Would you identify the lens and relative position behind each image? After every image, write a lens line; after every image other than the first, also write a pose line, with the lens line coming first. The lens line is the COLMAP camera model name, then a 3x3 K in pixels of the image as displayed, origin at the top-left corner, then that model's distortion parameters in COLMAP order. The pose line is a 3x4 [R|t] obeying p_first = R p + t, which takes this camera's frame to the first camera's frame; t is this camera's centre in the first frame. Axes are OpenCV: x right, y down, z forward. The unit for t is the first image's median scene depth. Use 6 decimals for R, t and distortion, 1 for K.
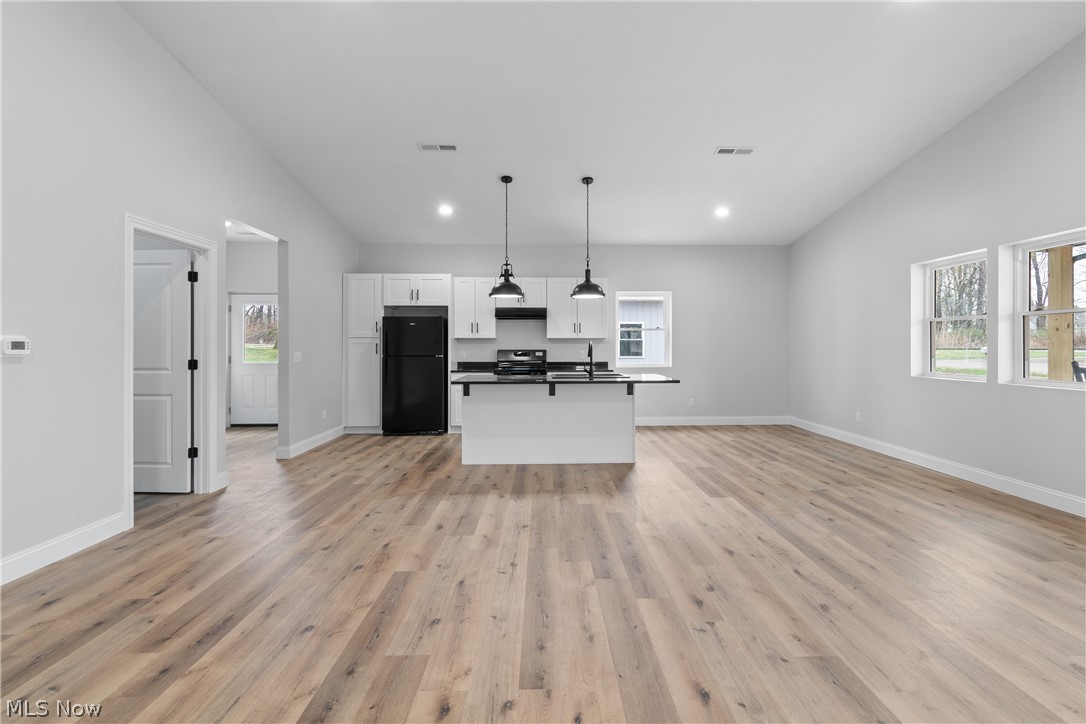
lens RADIAL K [[484.8, 0, 555.7], [0, 484.8, 345.0], [0, 0, 1]] dist [0.006684, -0.003911]
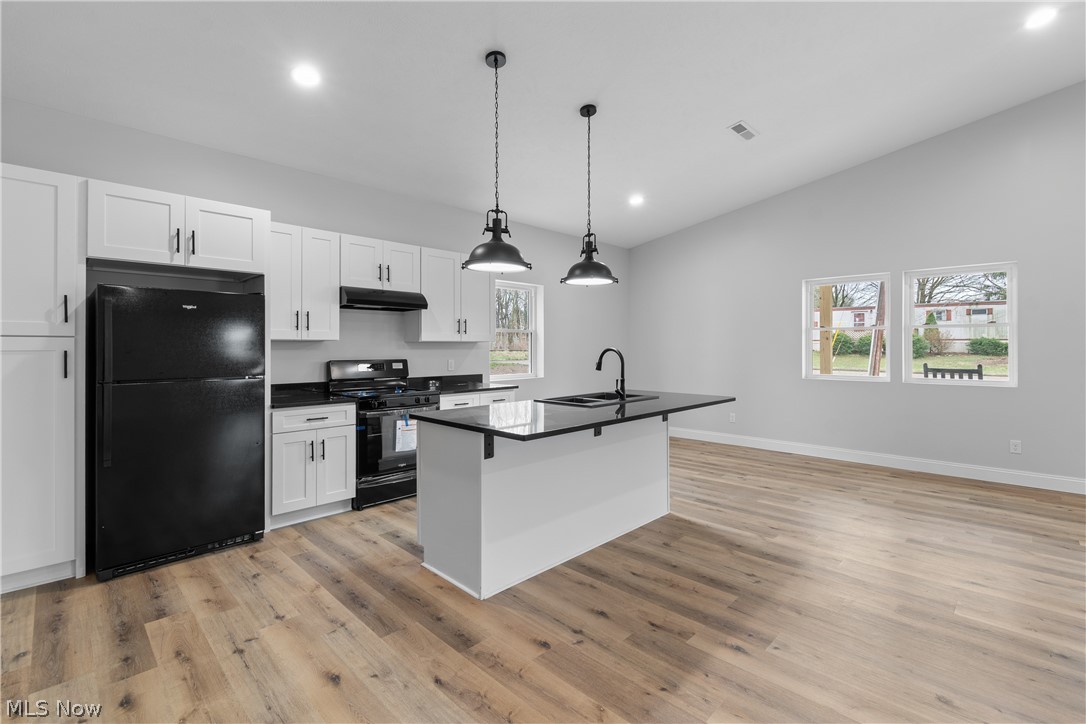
lens RADIAL K [[484.8, 0, 551.1], [0, 484.8, 346.7], [0, 0, 1]] dist [0.006684, -0.003911]
pose [[0.718955, 0.001691, 0.695055, -0.481339], [0.000360, 0.999996, -0.002805, -0.007116], [-0.695057, 0.002267, 0.718951, 0.597965]]
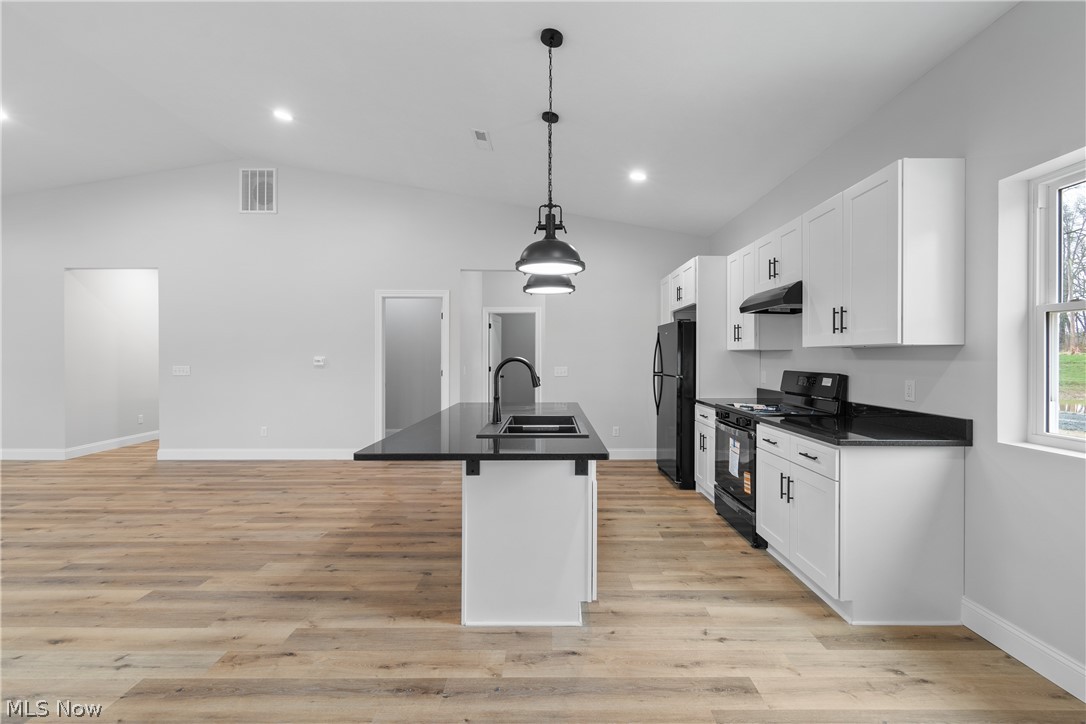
lens RADIAL K [[484.8, 0, 553.8], [0, 484.8, 355.4], [0, 0, 1]] dist [0.006684, -0.003911]
pose [[-0.019267, -0.004297, -0.999805, 0.621229], [0.000704, 0.999990, -0.004311, -0.006640], [0.999814, -0.000787, -0.019264, 1.102200]]
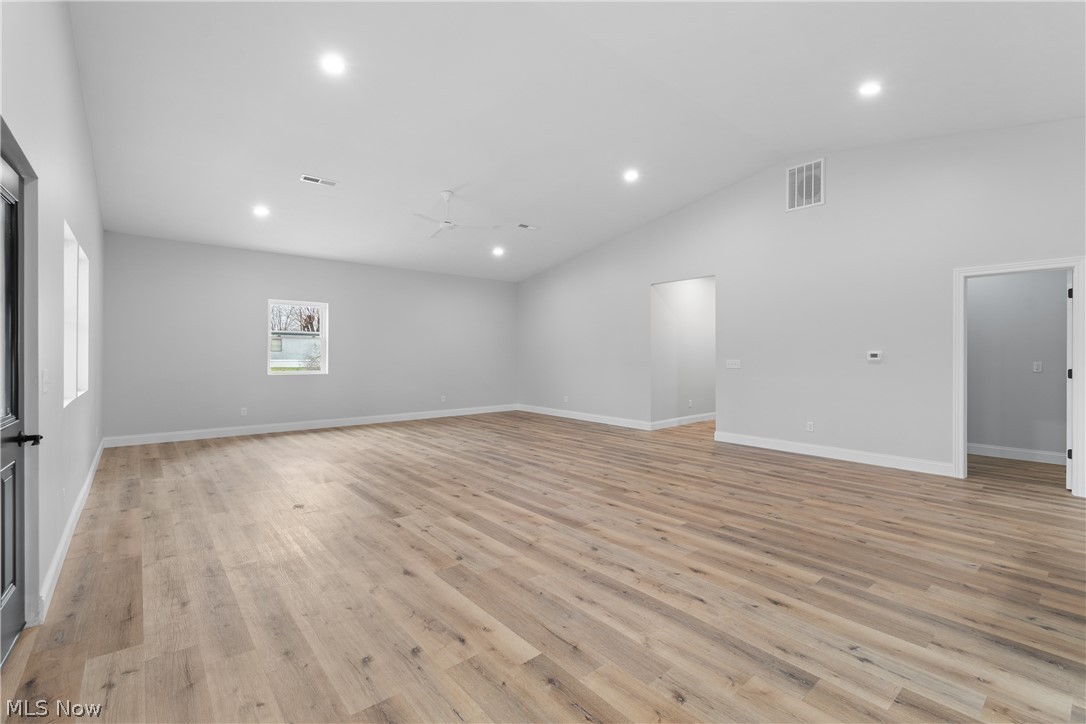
lens RADIAL K [[484.8, 0, 554.0], [0, 484.8, 352.2], [0, 0, 1]] dist [0.006684, -0.003911]
pose [[-0.776524, -0.004324, -0.630073, 0.673504], [-0.002787, 0.999990, -0.003428, -0.001364], [0.630082, -0.000906, -0.776528, 0.891405]]
